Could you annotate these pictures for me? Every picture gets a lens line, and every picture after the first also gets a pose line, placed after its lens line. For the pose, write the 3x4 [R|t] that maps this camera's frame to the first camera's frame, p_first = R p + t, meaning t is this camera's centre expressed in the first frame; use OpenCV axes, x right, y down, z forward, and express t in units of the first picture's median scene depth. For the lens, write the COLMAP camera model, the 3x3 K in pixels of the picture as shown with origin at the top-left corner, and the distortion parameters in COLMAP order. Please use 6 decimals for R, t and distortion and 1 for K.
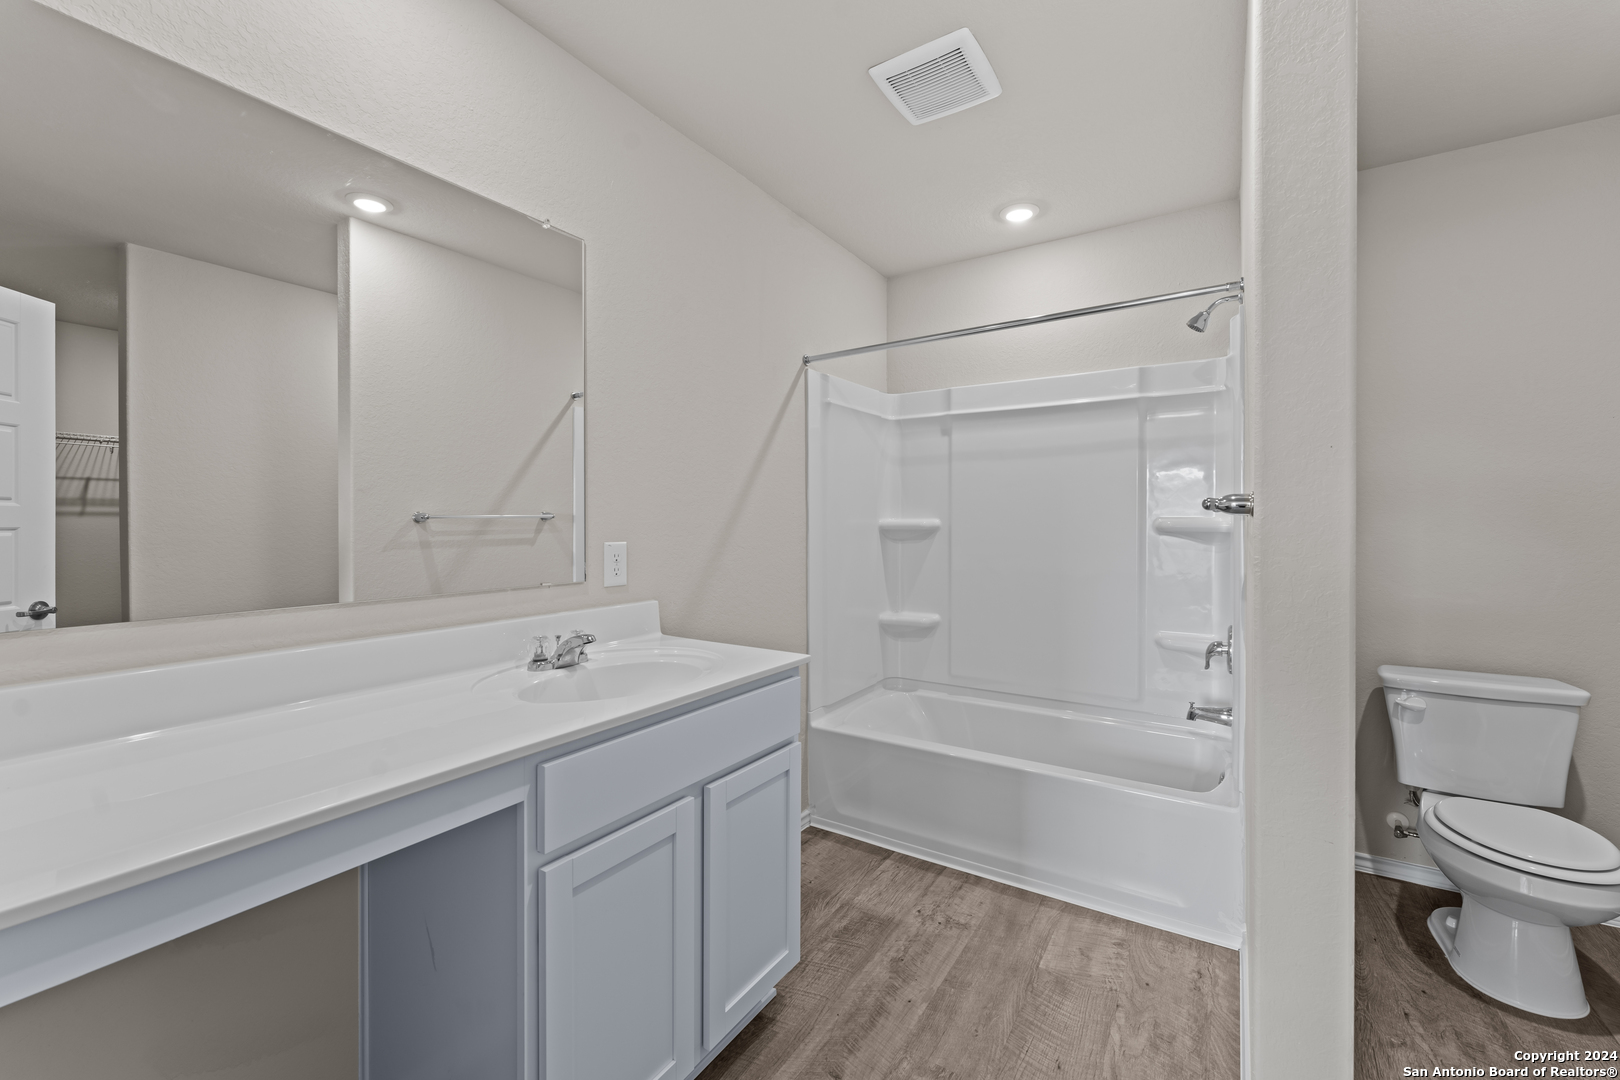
lens RADIAL K [[649.9, 0, 808.7], [0, 649.9, 534.1], [0, 0, 1]] dist [0.003143, -0.000106]
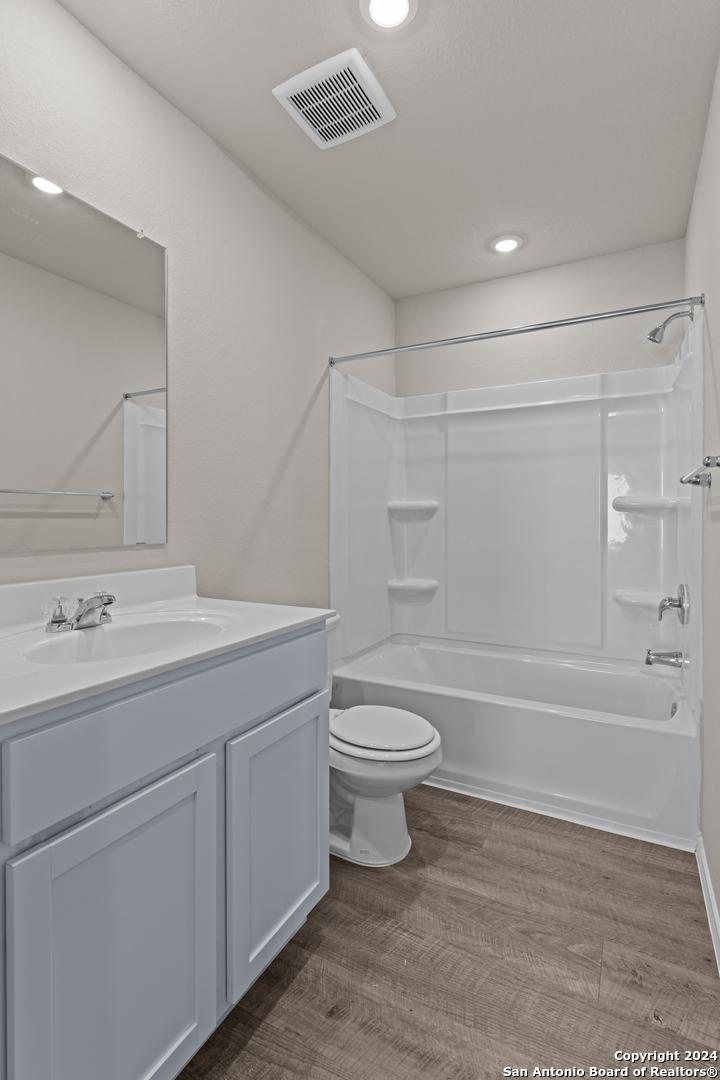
lens RADIAL K [[439.9, 0, 364.1], [0, 439.9, 532.8], [0, 0, 1]] dist [-0.000183, 0.000033]
pose [[0.997111, -0.001219, 0.075947, 0.001557], [0.001837, 0.999966, -0.008074, 0.047651], [-0.075935, 0.008191, 0.997079, 0.215340]]
